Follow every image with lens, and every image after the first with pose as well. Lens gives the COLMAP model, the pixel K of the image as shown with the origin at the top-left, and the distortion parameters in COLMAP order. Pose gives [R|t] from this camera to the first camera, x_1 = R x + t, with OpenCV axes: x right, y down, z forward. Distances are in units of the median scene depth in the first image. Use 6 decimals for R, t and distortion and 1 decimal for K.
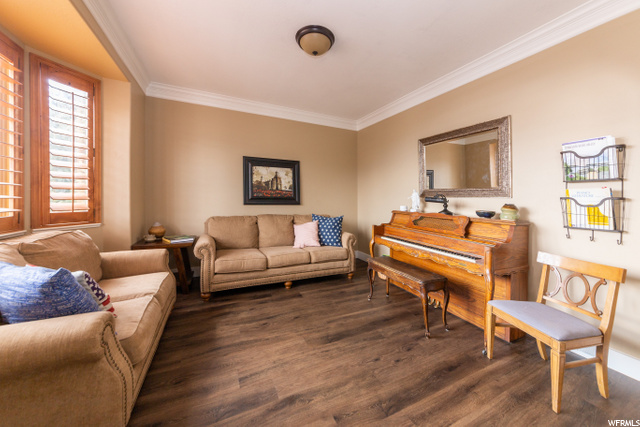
lens RADIAL K [[221.9, 0, 320.6], [0, 221.9, 204.9], [0, 0, 1]] dist [-0.001976, -0.000084]
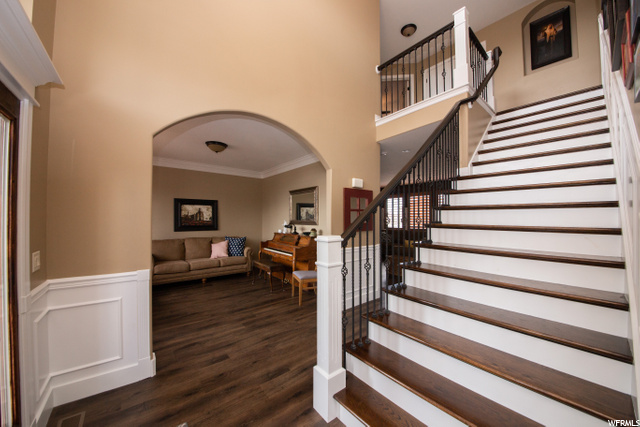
lens RADIAL K [[221.9, 0, 320.6], [0, 221.9, 211.4], [0, 0, 1]] dist [-0.001976, -0.000084]
pose [[0.969998, -0.009569, 0.242925, 0.257160], [0.024164, 0.998072, -0.057171, -0.029083], [-0.241910, 0.061326, 0.968359, -0.715912]]
